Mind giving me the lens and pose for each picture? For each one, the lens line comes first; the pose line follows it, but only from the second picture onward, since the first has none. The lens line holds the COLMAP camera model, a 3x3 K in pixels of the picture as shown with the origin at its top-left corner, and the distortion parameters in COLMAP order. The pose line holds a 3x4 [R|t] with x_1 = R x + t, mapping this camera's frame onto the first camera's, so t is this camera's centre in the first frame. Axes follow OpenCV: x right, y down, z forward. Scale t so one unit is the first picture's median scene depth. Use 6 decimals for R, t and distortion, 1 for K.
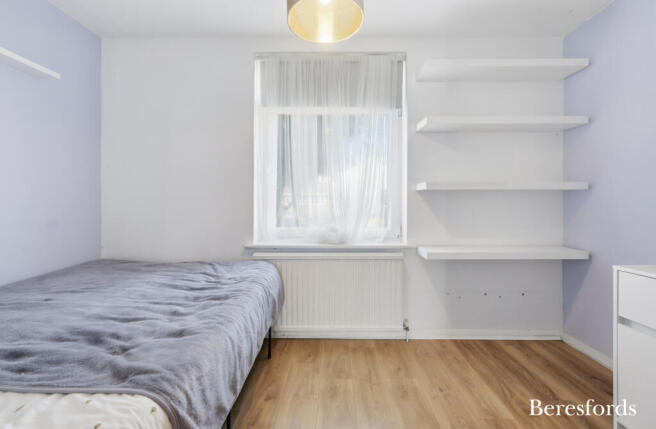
lens RADIAL K [[286.4, 0, 328.3], [0, 286.4, 210.3], [0, 0, 1]] dist [0.000660, 0.000144]
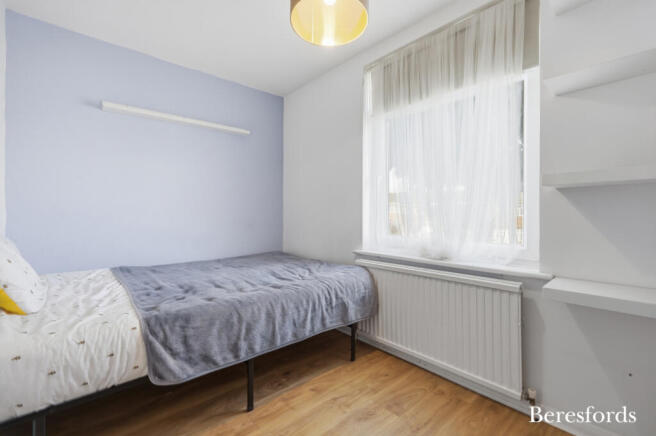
lens RADIAL K [[287.9, 0, 328.0], [0, 287.9, 218.0], [0, 0, 1]] dist [0.000422, 0.000369]
pose [[0.670730, 0.008649, -0.741652, 0.456957], [-0.013684, 0.999906, -0.000714, 0.002545], [0.741576, 0.010628, 0.670785, 0.214099]]
